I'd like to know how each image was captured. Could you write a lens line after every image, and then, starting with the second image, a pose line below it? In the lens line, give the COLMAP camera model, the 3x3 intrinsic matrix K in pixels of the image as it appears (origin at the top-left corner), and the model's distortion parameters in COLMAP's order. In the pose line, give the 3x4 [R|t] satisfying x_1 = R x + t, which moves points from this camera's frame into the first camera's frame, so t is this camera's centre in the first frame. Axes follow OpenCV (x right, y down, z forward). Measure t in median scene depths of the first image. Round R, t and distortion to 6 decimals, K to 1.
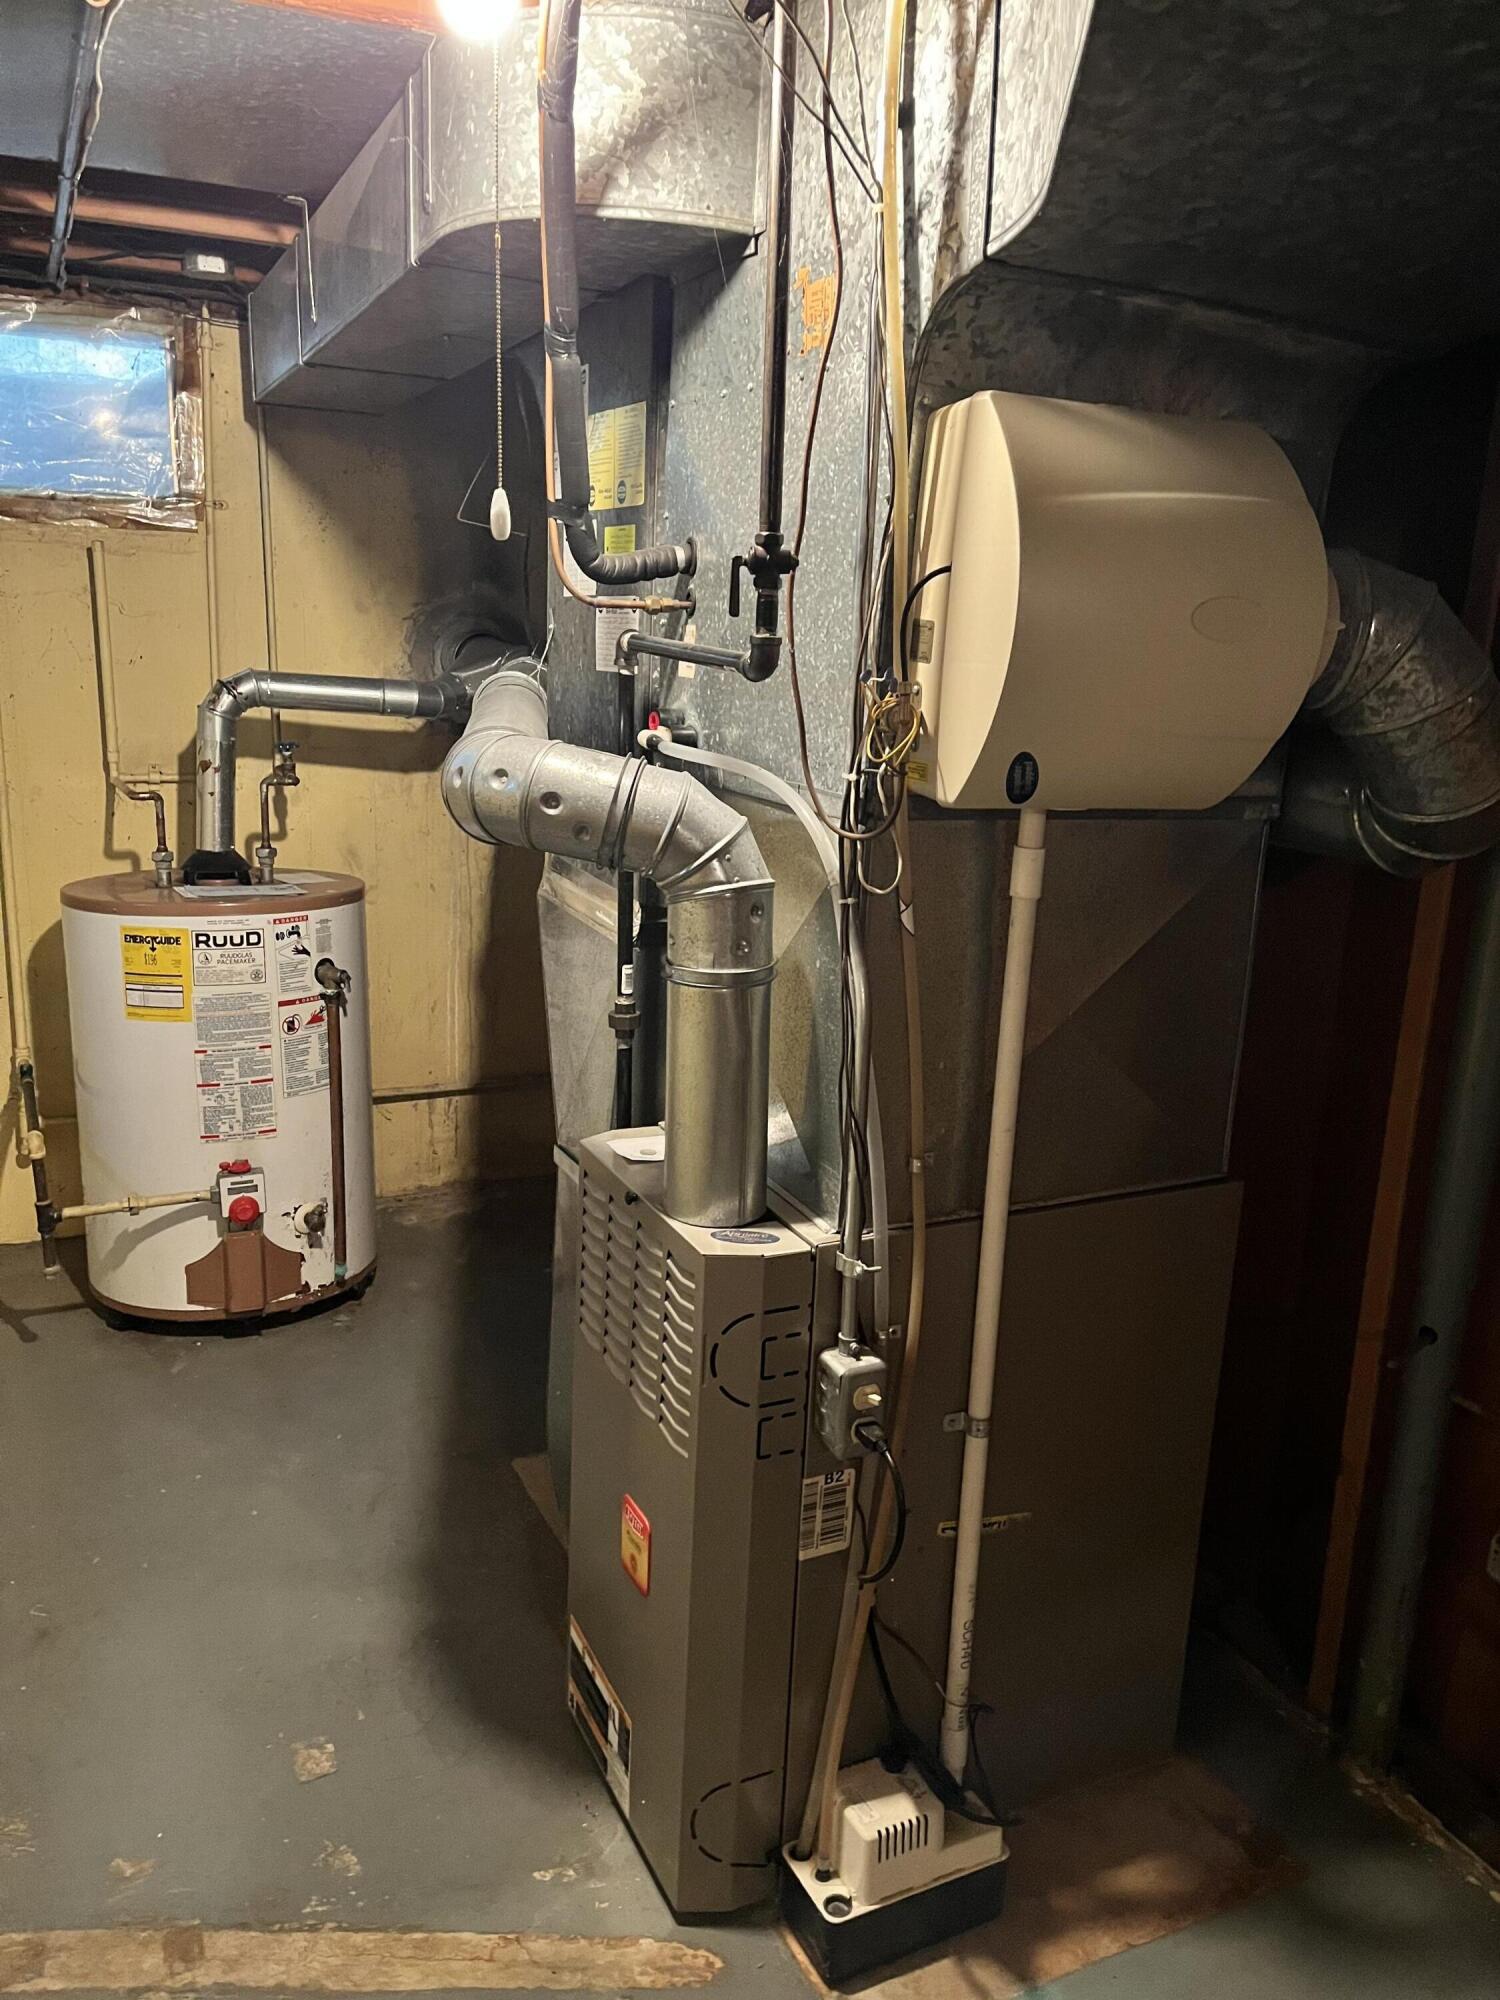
lens RADIAL K [[1539.2, 0, 750.0], [0, 1539.2, 1000.0], [0, 0, 1]] dist [0.049478, -0.042916]
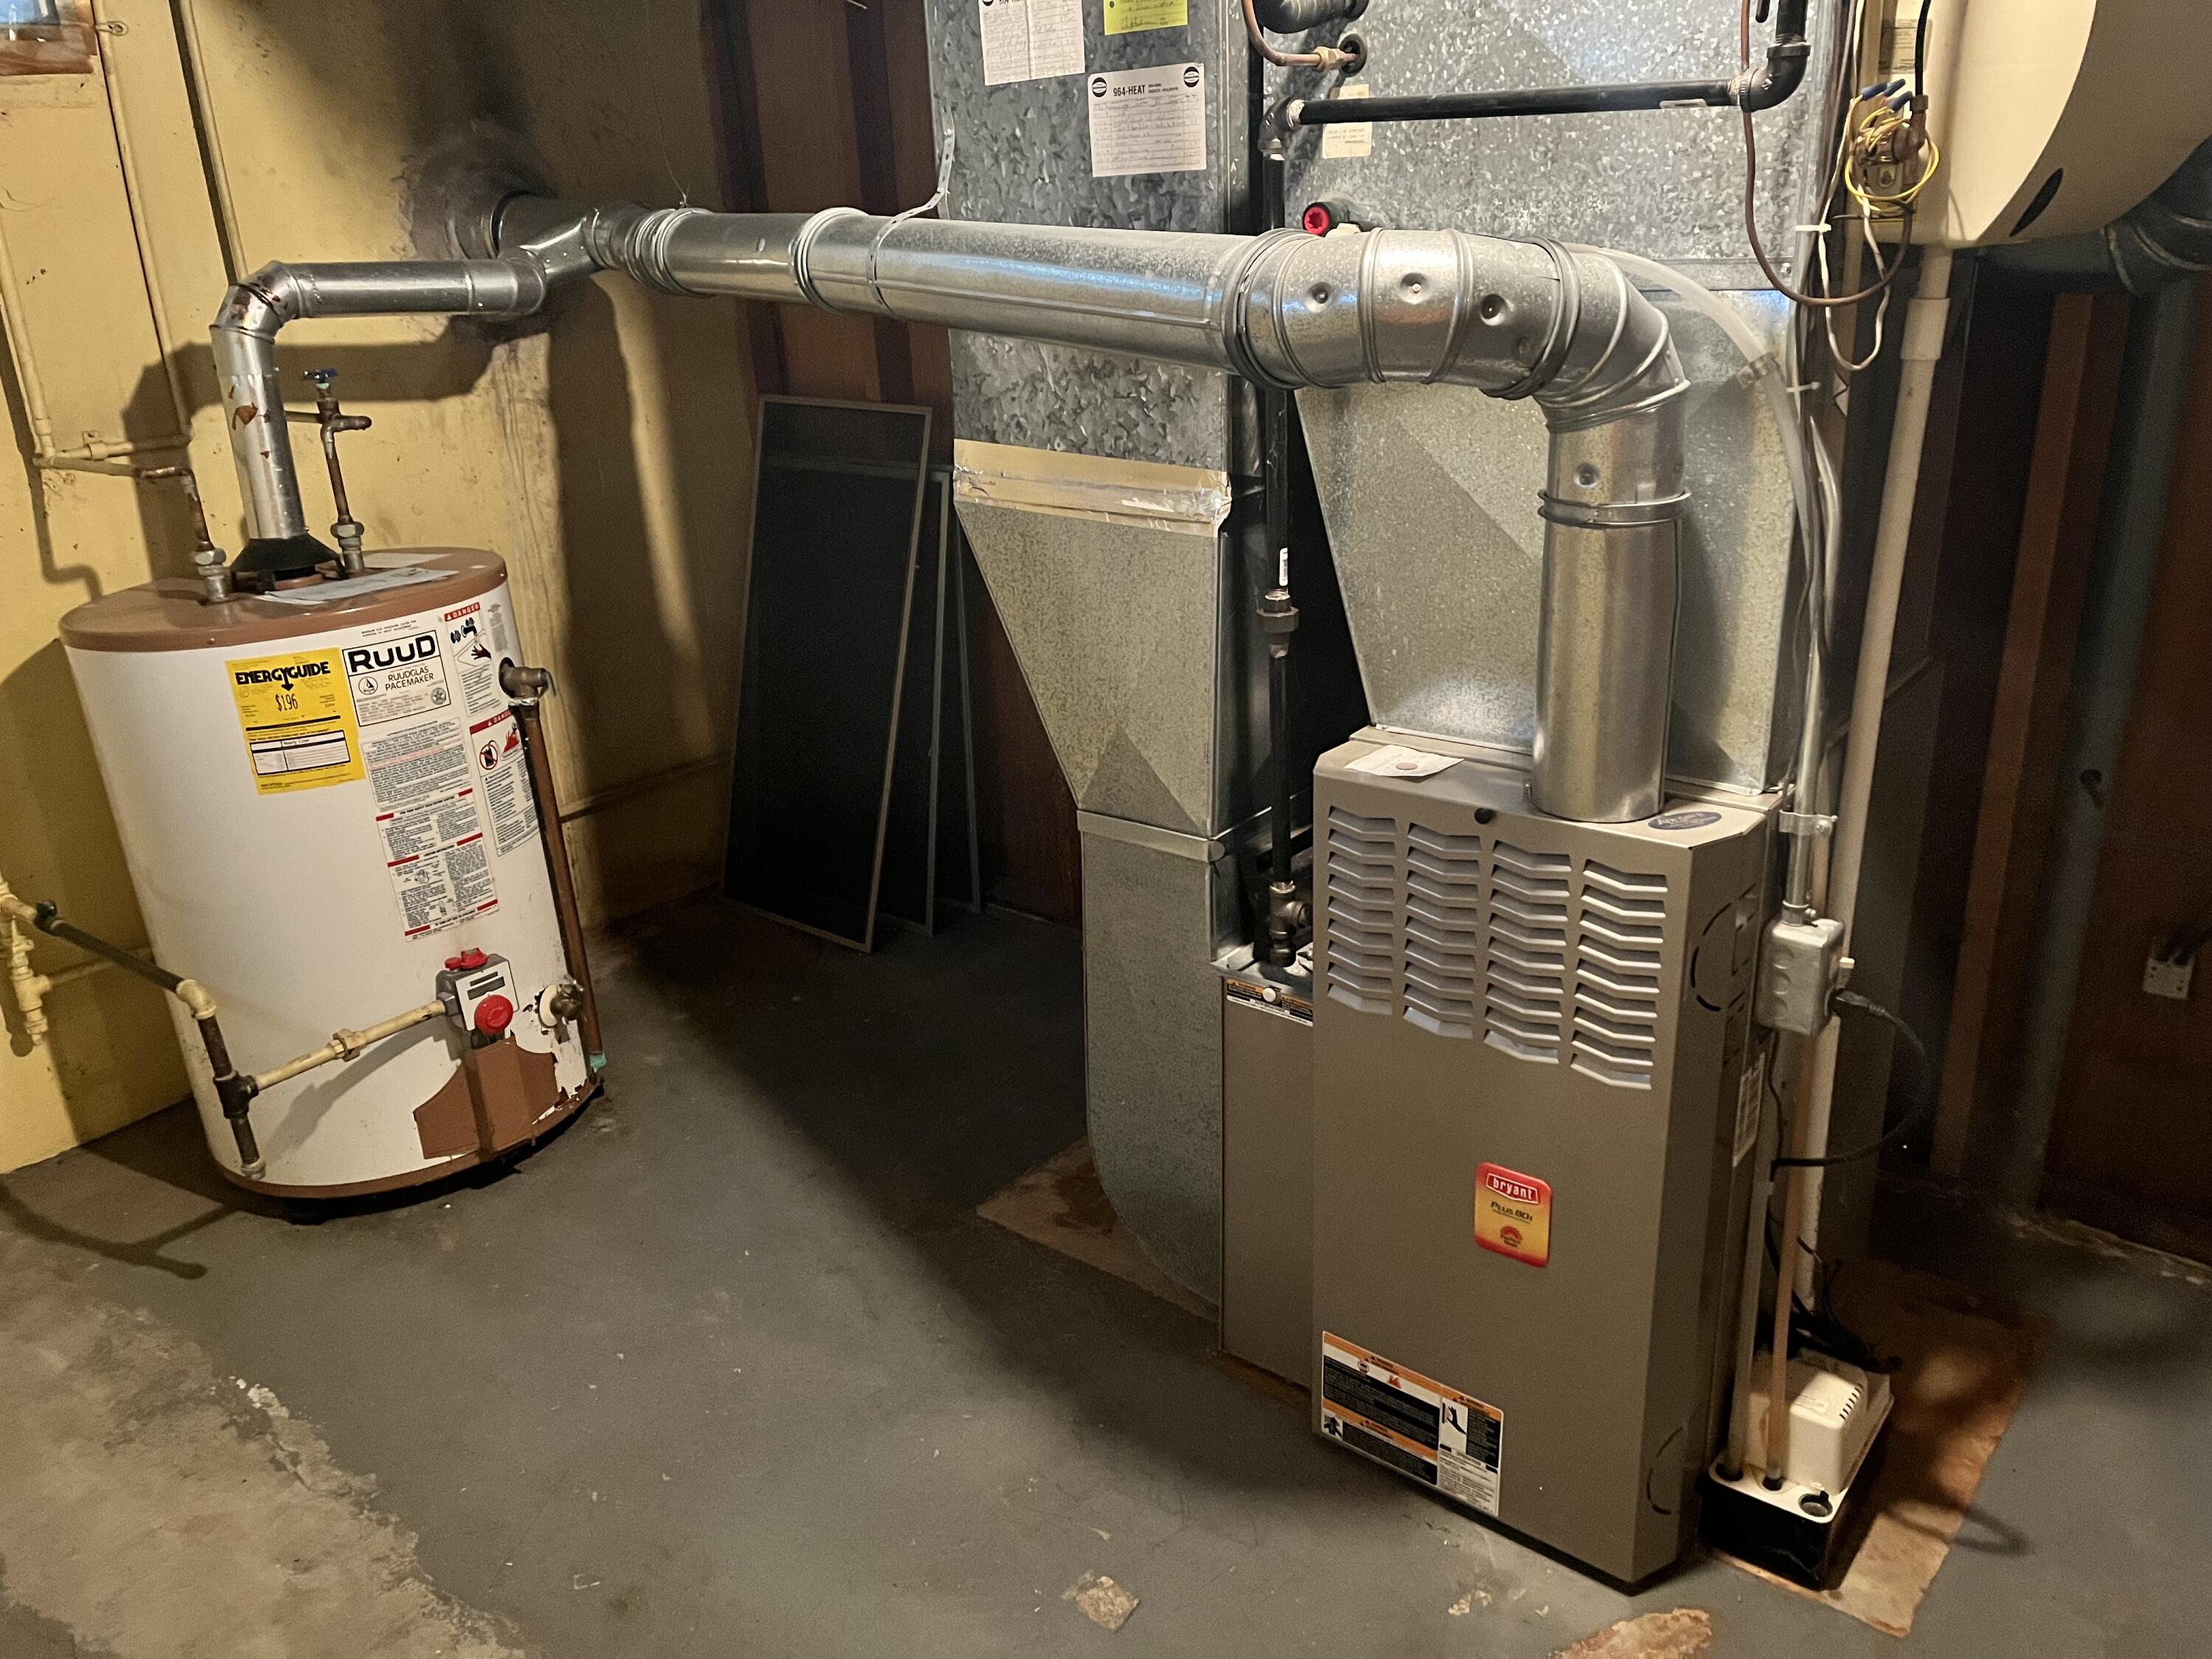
lens RADIAL K [[1702.3, 0, 1106.0], [0, 1702.3, 829.5], [0, 0, 1]] dist [0.049478, -0.042916]
pose [[0.903138, -0.226295, 0.364874, -0.339909], [0.181005, 0.971291, 0.154372, -0.022450], [-0.389332, -0.073375, 0.918170, 0.145404]]
